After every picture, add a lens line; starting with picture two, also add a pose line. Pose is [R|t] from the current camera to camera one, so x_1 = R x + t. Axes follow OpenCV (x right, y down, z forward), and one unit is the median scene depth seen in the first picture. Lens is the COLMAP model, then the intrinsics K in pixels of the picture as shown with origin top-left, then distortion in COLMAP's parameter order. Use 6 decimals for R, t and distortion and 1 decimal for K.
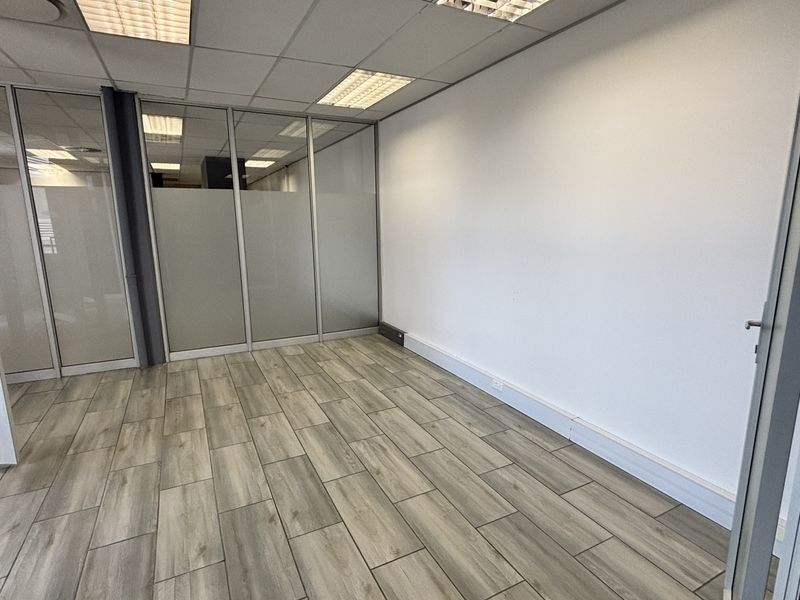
lens RADIAL K [[431.5, 0, 400.9], [0, 431.5, 302.0], [0, 0, 1]] dist [0.001595, 0.001850]
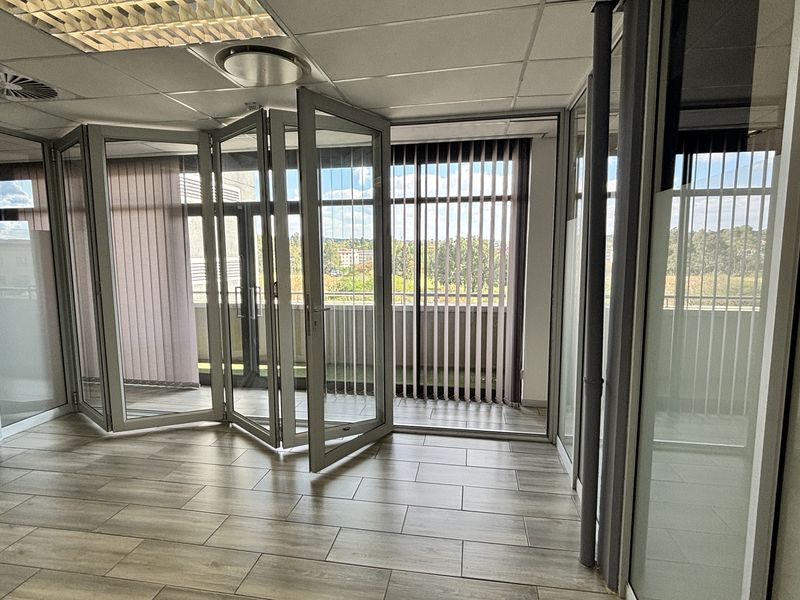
lens RADIAL K [[431.5, 0, 398.6], [0, 431.5, 296.2], [0, 0, 1]] dist [0.001595, 0.001850]
pose [[-0.598636, 0.088065, -0.796165, -0.114662], [-0.145729, 0.965377, 0.216355, -0.257520], [0.787653, 0.245542, -0.565076, 1.242736]]
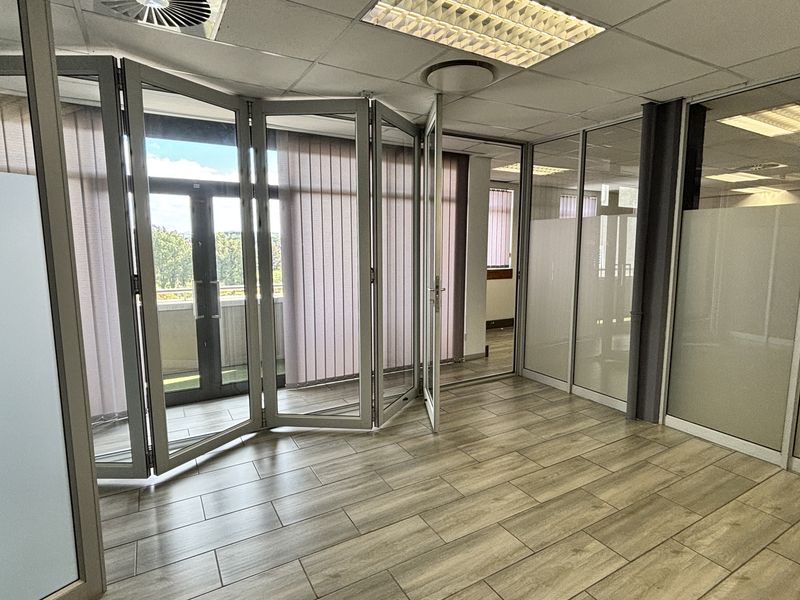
lens RADIAL K [[431.5, 0, 394.2], [0, 431.5, 302.3], [0, 0, 1]] dist [0.001595, 0.001850]
pose [[0.052335, 0.142653, -0.988388, 0.252397], [-0.192380, 0.972645, 0.130195, -0.116184], [0.979924, 0.183332, 0.078348, 0.512254]]
